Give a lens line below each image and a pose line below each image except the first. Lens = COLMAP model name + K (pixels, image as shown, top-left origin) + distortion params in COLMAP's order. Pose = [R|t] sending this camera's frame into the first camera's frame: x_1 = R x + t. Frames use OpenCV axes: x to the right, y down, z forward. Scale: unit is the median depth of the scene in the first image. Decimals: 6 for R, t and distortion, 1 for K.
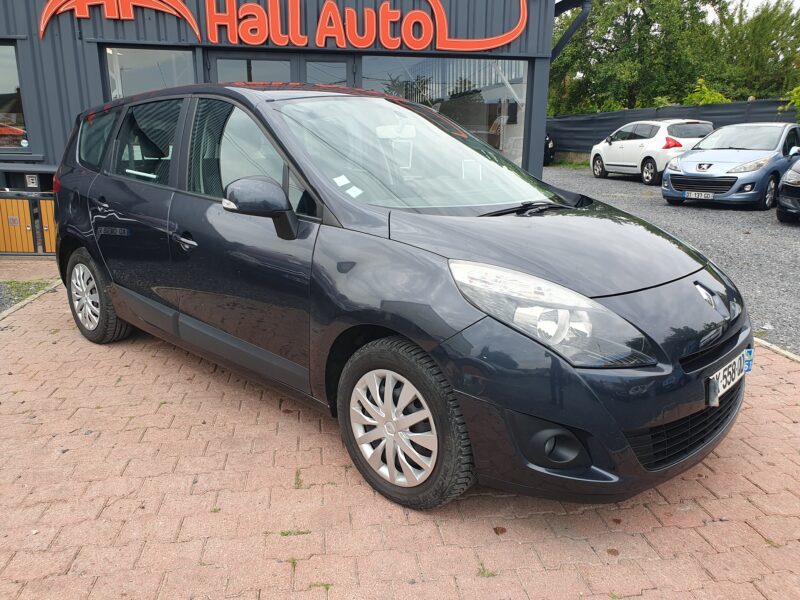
lens RADIAL K [[613.0, 0, 399.4], [0, 613.0, 318.2], [0, 0, 1]] dist [0.007061, 0.010386]
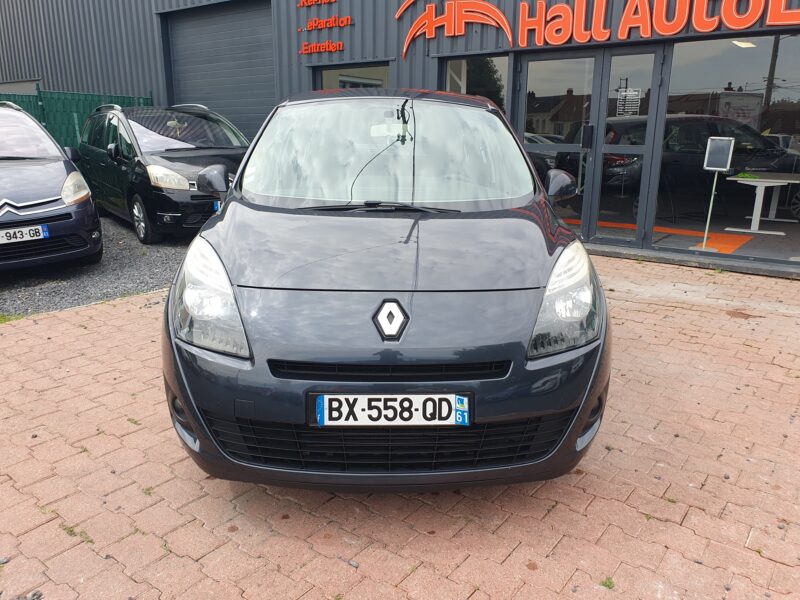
lens RADIAL K [[637.6, 0, 400.0], [0, 637.6, 300.0], [0, 0, 1]] dist [0.028262, -0.002249]
pose [[0.696038, 0.178831, -0.695378, 0.389577], [-0.201502, 0.978217, 0.049876, -0.036880], [0.689150, 0.105404, 0.716912, 0.114158]]
